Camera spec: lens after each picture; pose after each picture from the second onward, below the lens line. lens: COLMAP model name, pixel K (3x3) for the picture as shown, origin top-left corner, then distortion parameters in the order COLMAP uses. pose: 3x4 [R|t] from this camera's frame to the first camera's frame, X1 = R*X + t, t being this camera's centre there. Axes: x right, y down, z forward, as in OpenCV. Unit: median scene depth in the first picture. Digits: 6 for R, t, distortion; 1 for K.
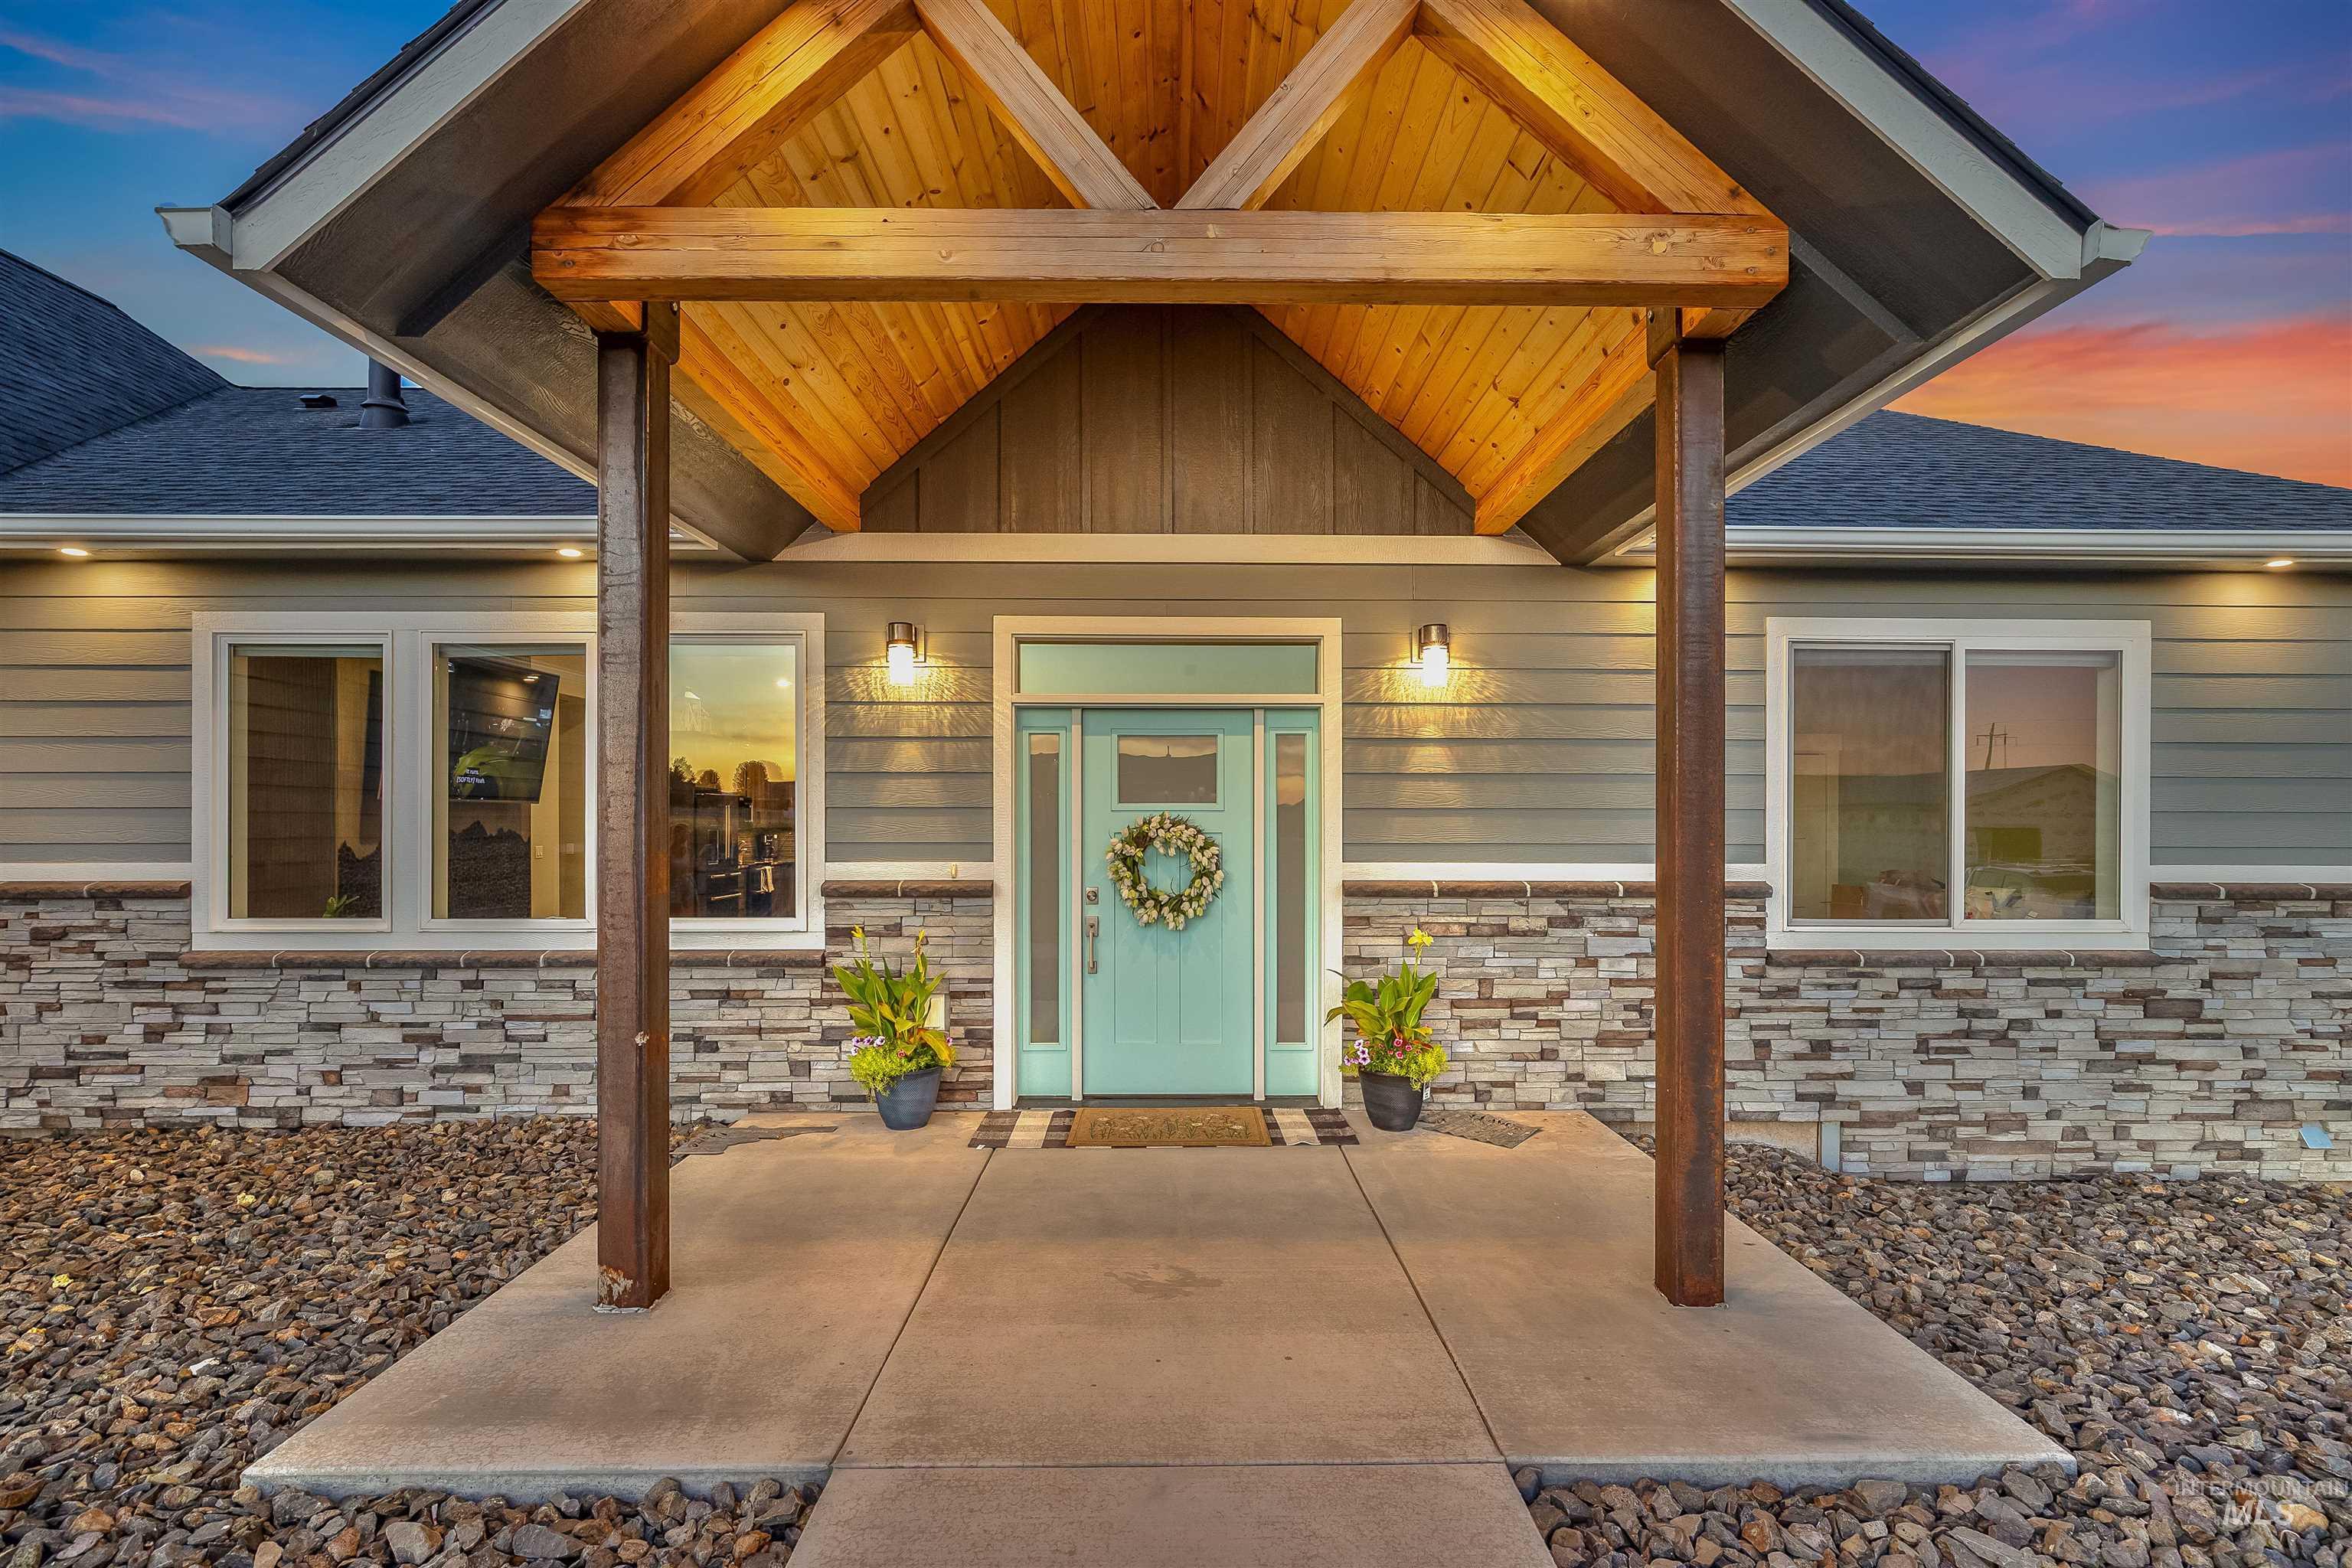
lens RADIAL K [[1066.8, 0, 1157.7], [0, 1066.8, 787.1], [0, 0, 1]] dist [-0.000404, -0.000048]
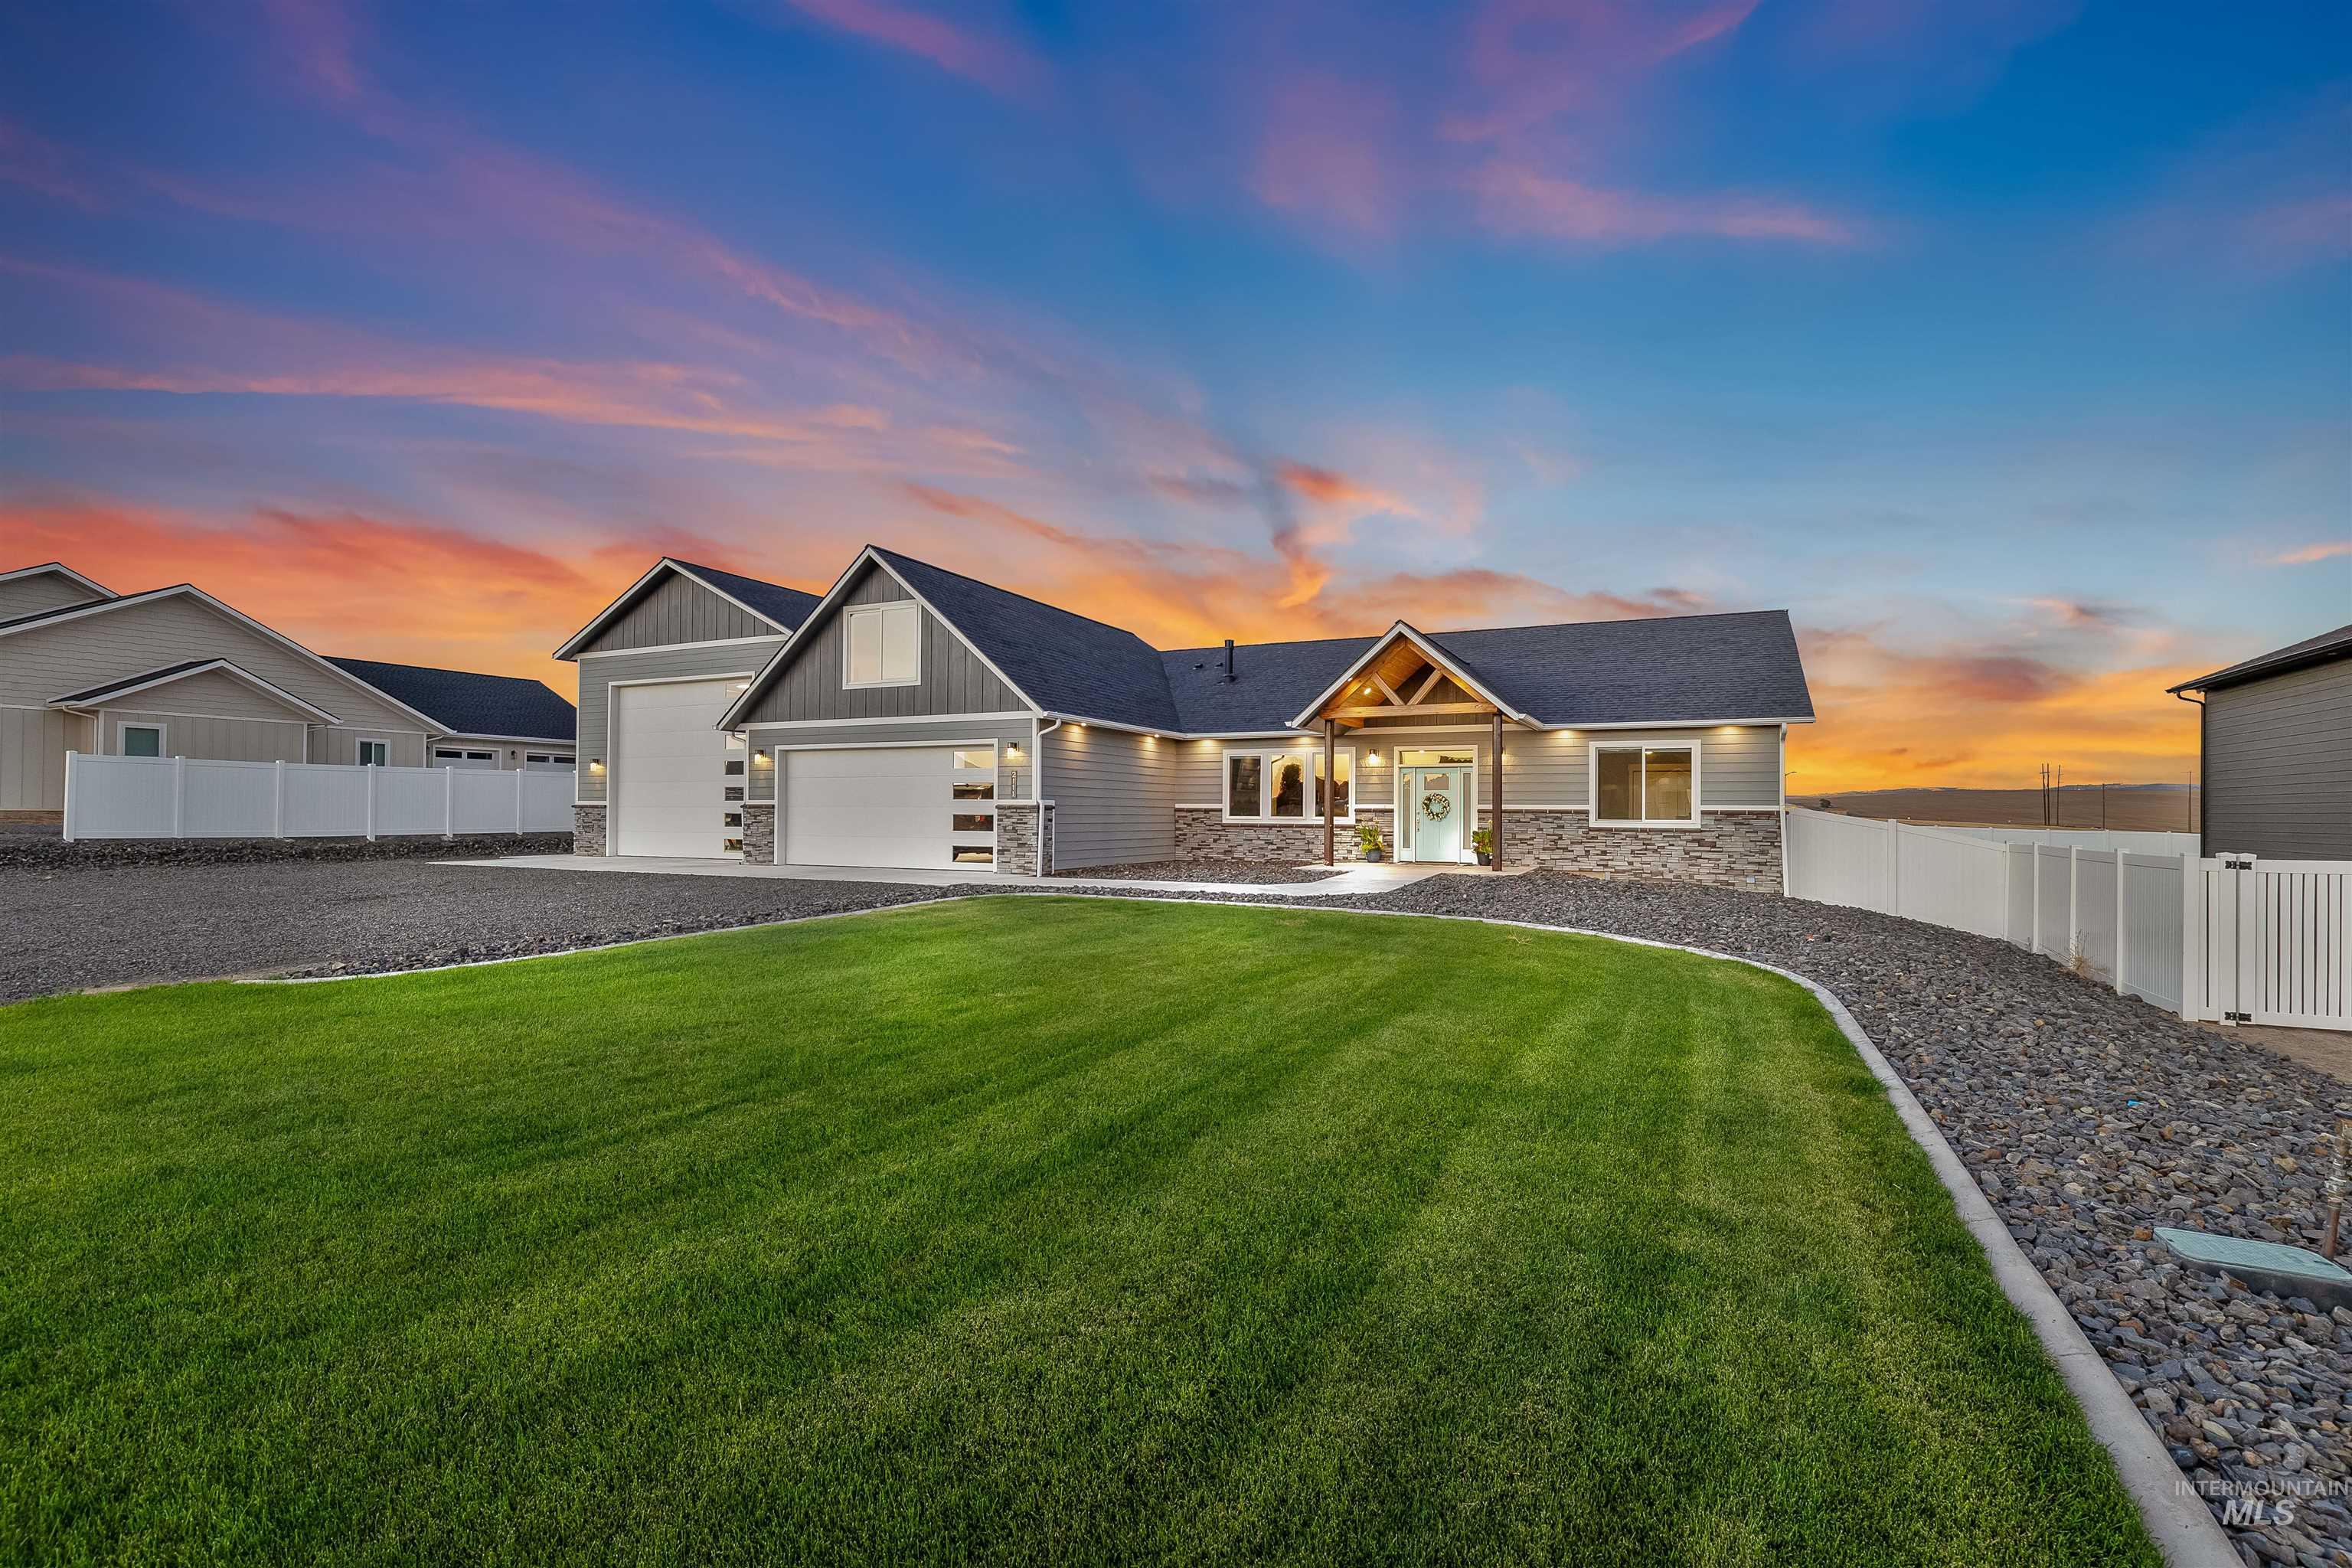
lens RADIAL K [[1066.8, 0, 1159.0], [0, 1066.8, 800.8], [0, 0, 1]] dist [-0.000404, -0.000048]
pose [[0.882313, -0.000040, -0.470663, 1.018539], [-0.007670, 0.999866, -0.014461, 0.125162], [0.470601, 0.016369, 0.882194, -3.182287]]
